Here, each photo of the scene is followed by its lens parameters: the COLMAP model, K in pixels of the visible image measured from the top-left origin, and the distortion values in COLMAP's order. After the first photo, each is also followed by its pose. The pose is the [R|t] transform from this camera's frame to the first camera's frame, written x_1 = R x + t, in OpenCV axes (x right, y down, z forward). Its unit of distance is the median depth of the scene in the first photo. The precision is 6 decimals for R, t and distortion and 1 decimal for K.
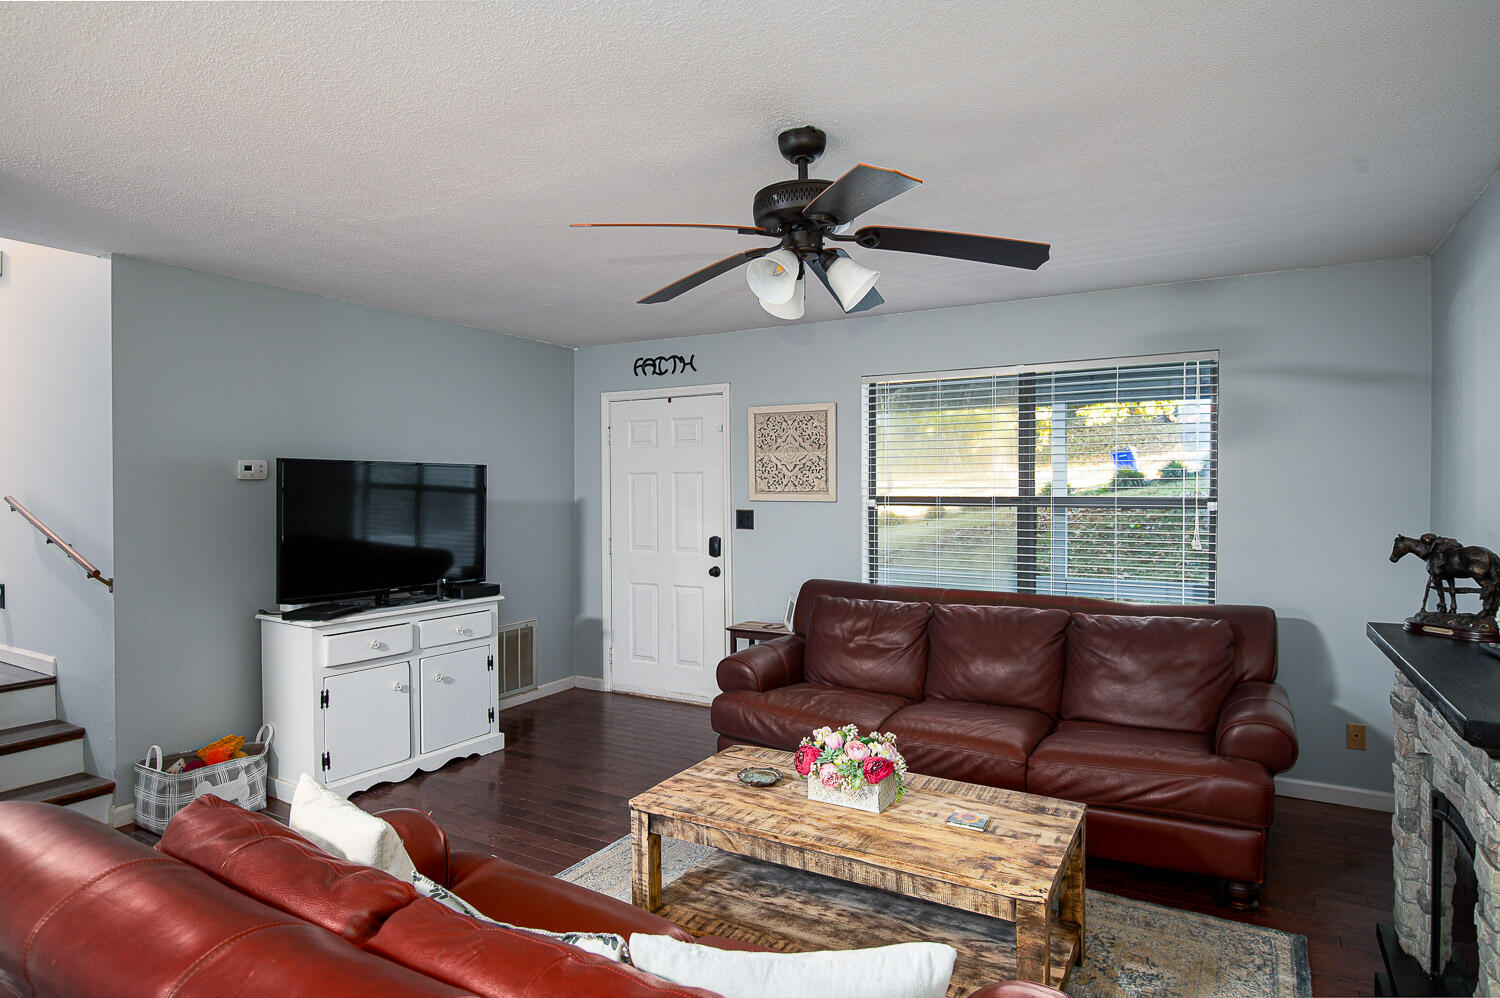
lens RADIAL K [[818.7, 0, 750.0], [0, 818.7, 499.0], [0, 0, 1]] dist [-0.000101, -0.000686]
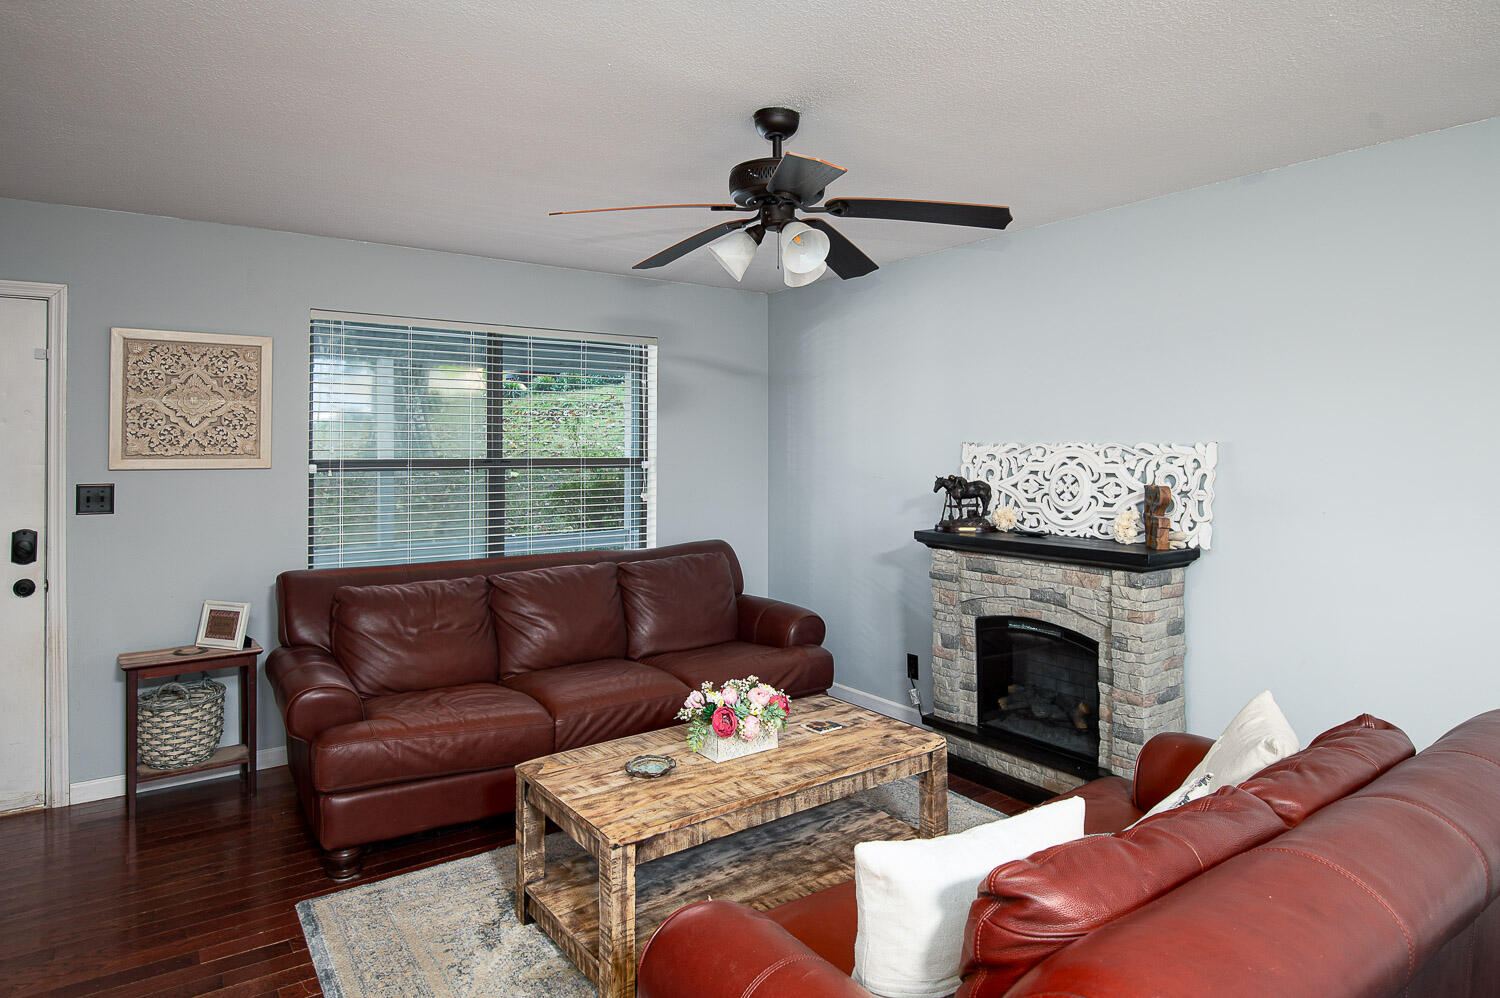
lens RADIAL K [[863.2, 0, 753.4], [0, 863.2, 436.4], [0, 0, 1]] dist [0.002295, -0.000788]
pose [[0.418833, 0.013910, 0.907957, -0.540958], [0.014053, 0.999664, -0.021797, -0.002860], [-0.907954, 0.021889, 0.418497, 0.322910]]
